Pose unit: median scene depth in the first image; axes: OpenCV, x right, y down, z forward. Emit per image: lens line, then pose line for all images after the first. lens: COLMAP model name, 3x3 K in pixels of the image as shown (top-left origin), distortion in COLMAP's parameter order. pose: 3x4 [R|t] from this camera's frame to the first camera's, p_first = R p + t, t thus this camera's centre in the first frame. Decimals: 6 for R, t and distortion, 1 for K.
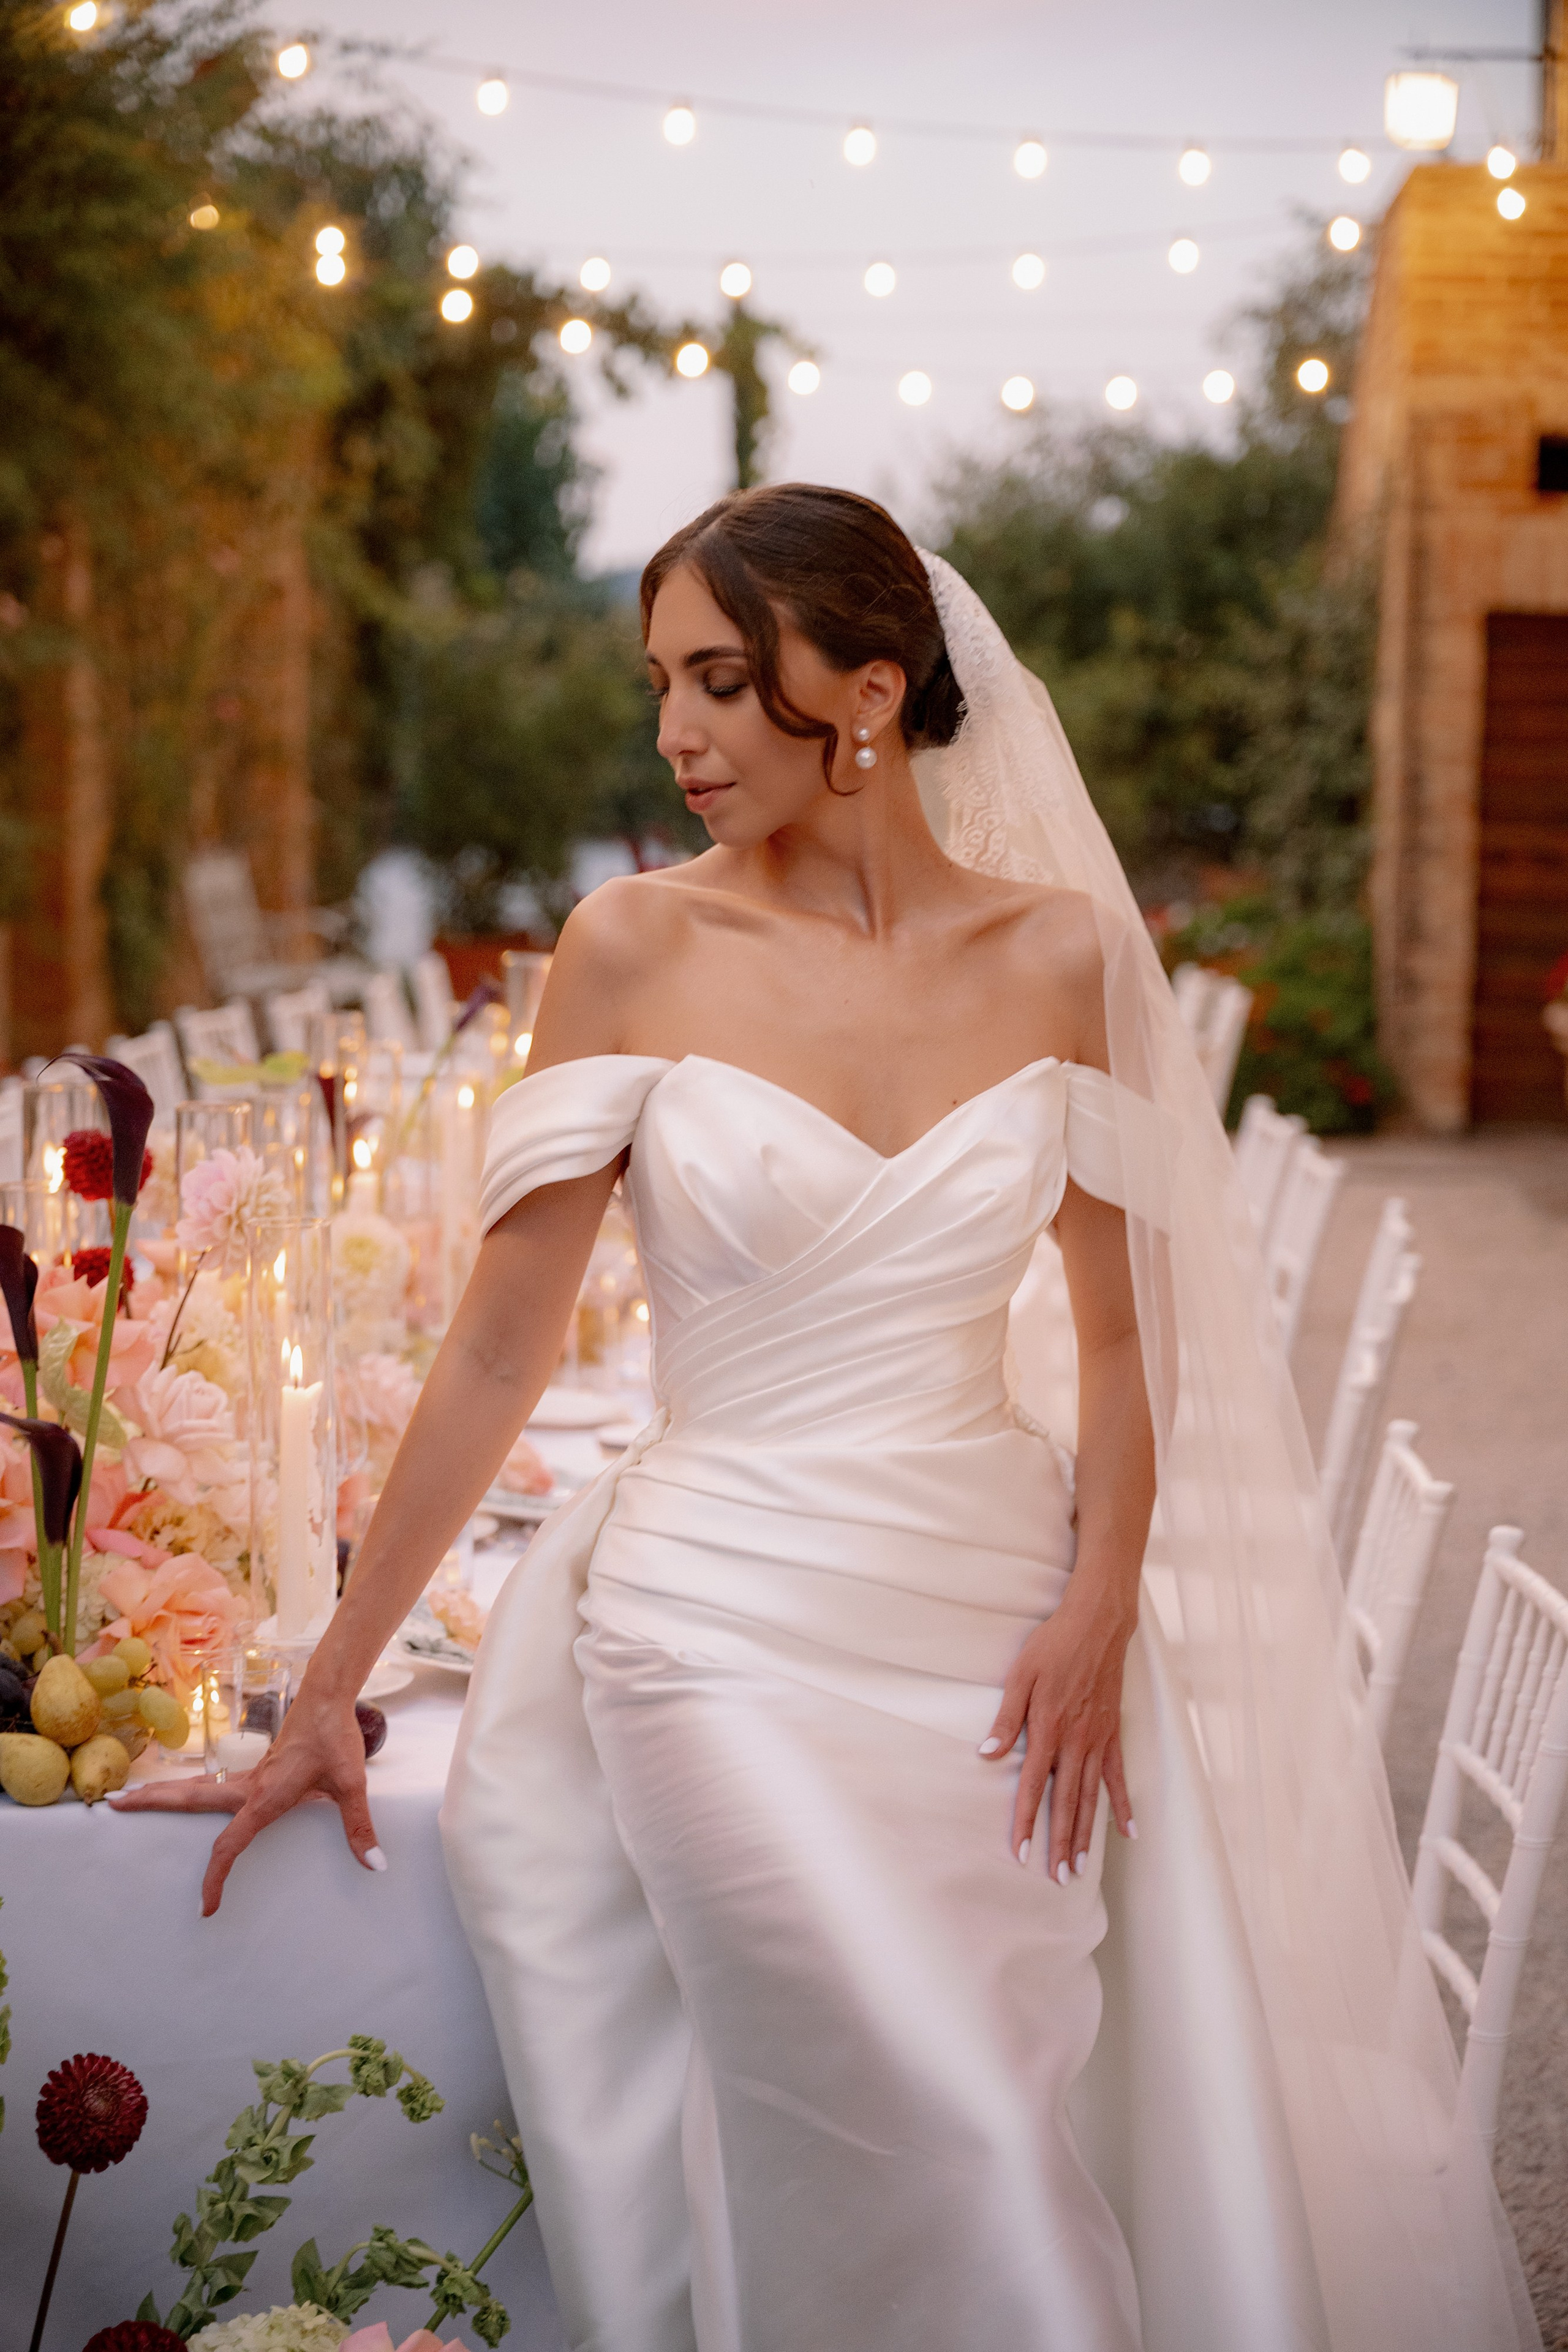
lens RADIAL K [[4561.3, 0, 784.0], [0, 4561.3, 1176.0], [0, 0, 1]] dist [0.168872, 0.131833]
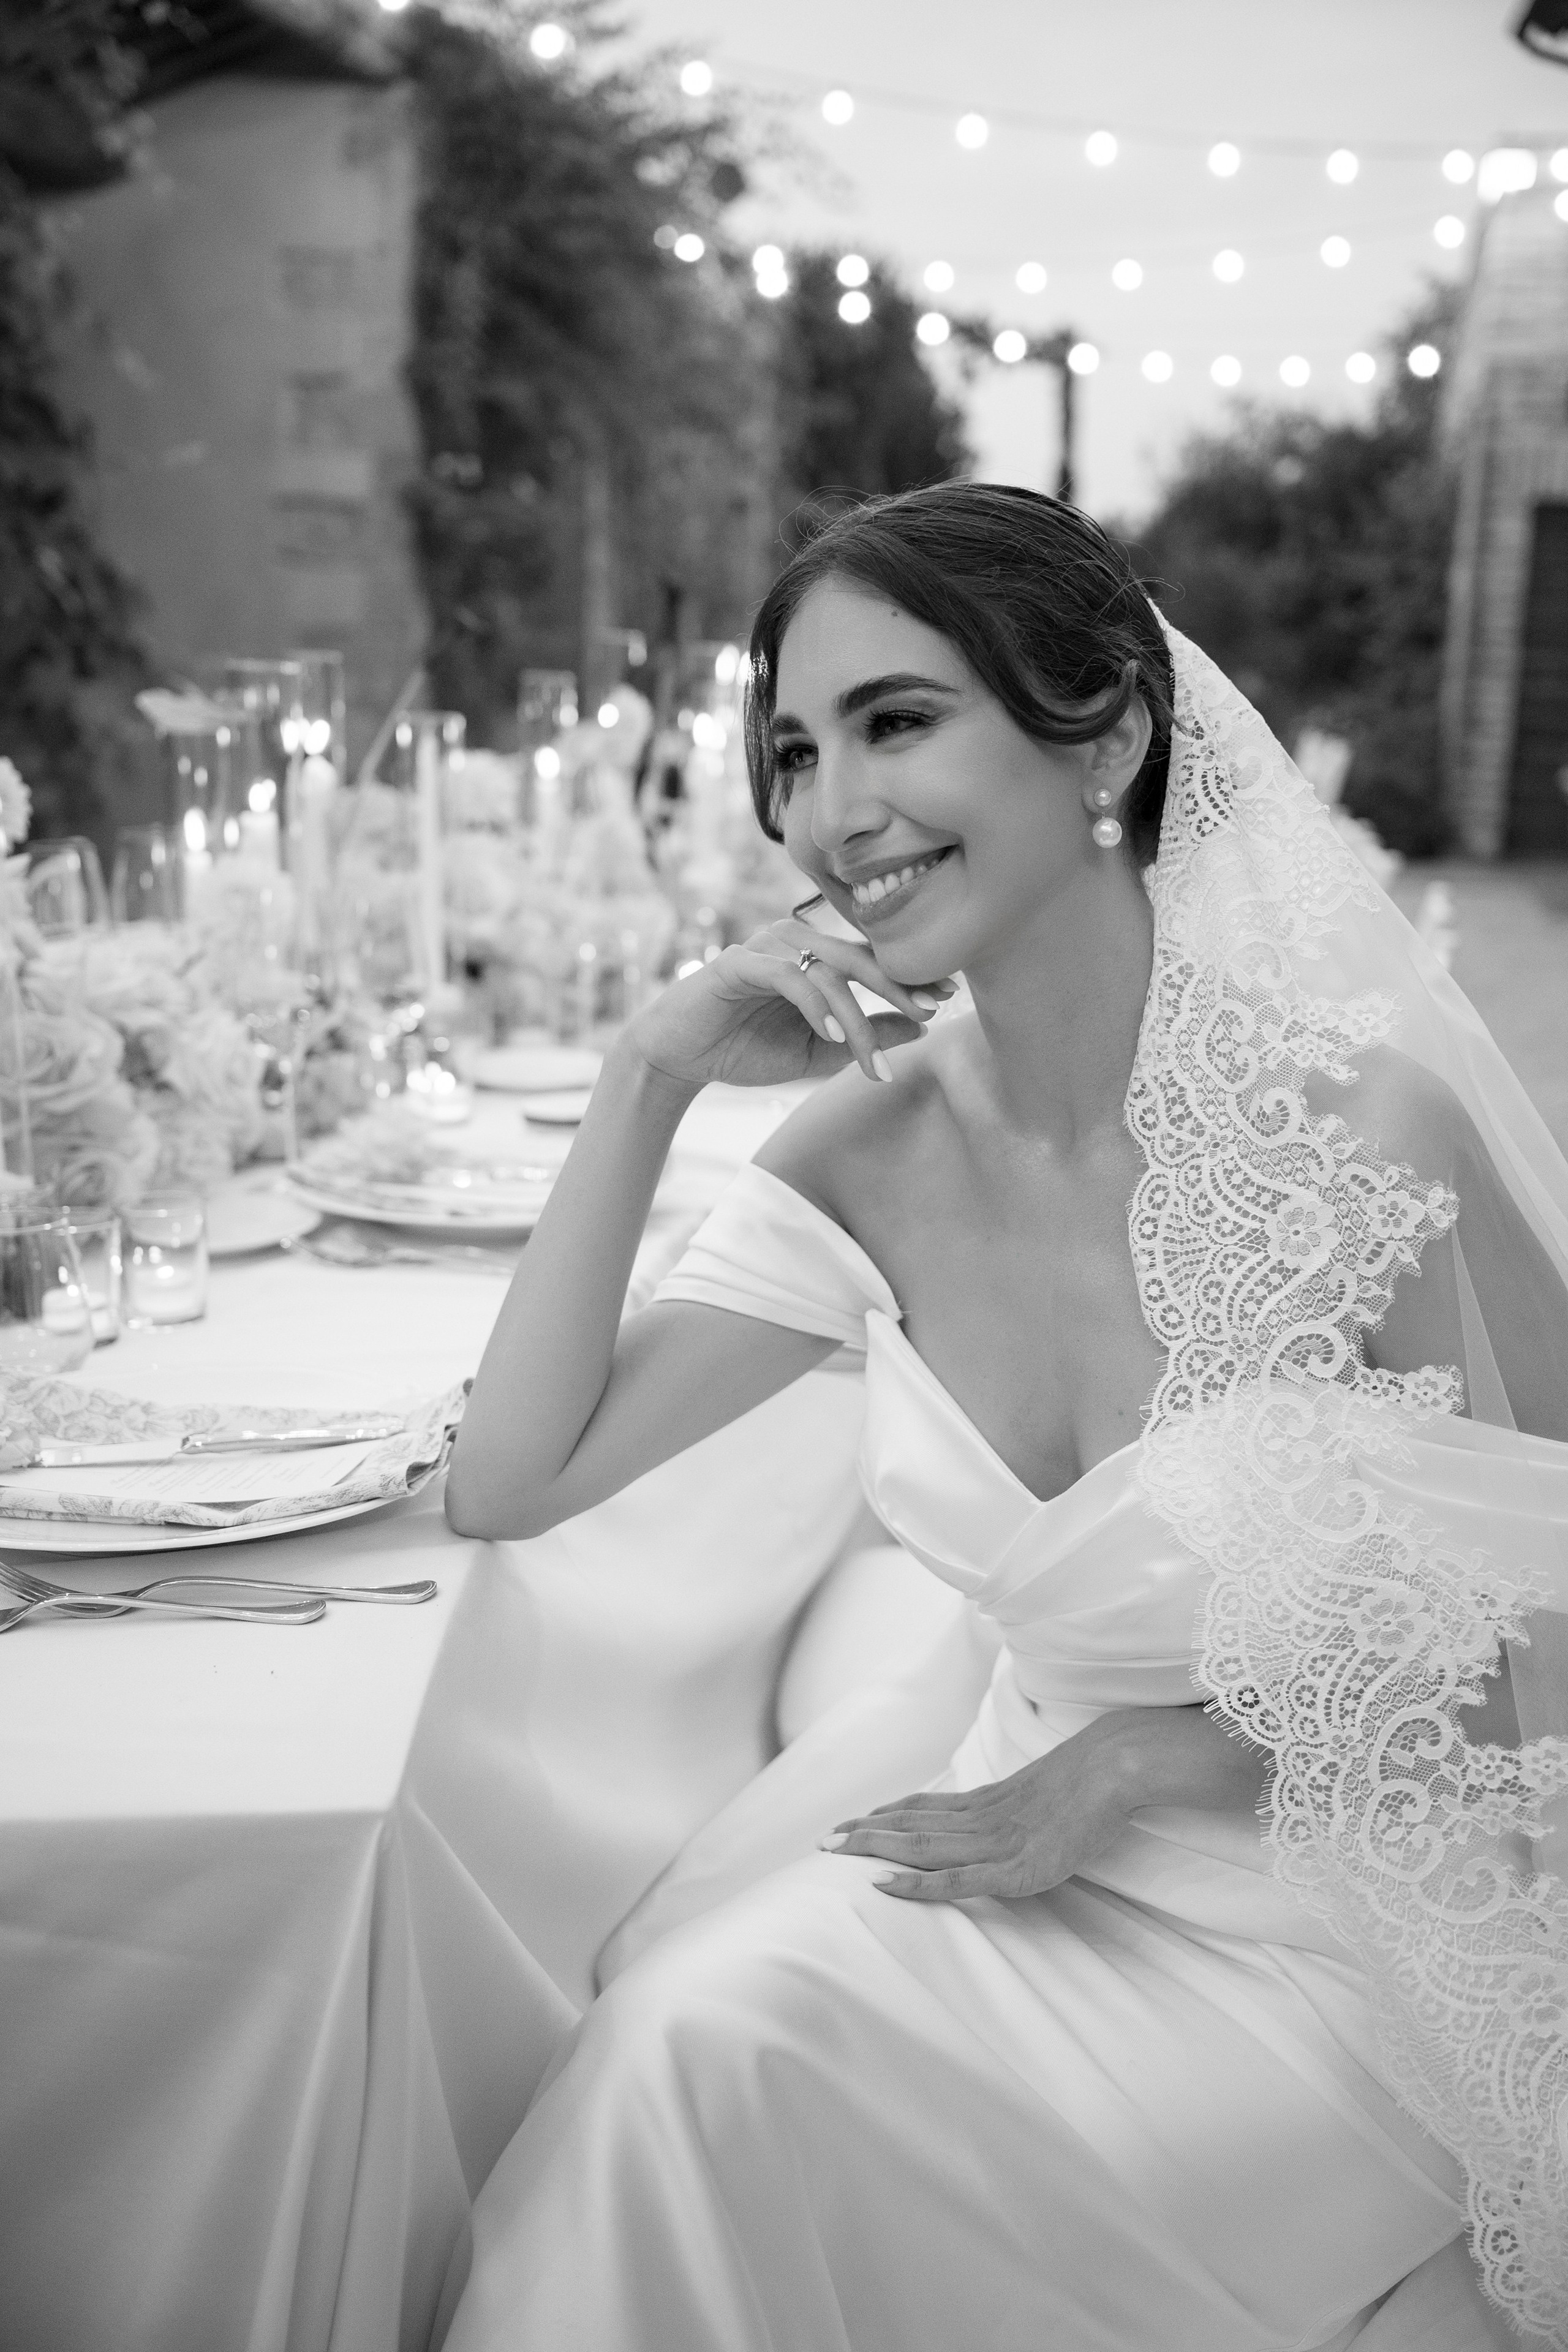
lens RADIAL K [[2418.7, 0, 784.0], [0, 2418.7, 1176.0], [0, 0, 1]] dist [0.001215, 0.005094]
pose [[0.990416, 0.044304, -0.130816, 0.027101], [-0.028952, 0.992709, 0.117009, 0.005447], [0.135046, -0.112100, 0.984478, 0.189979]]
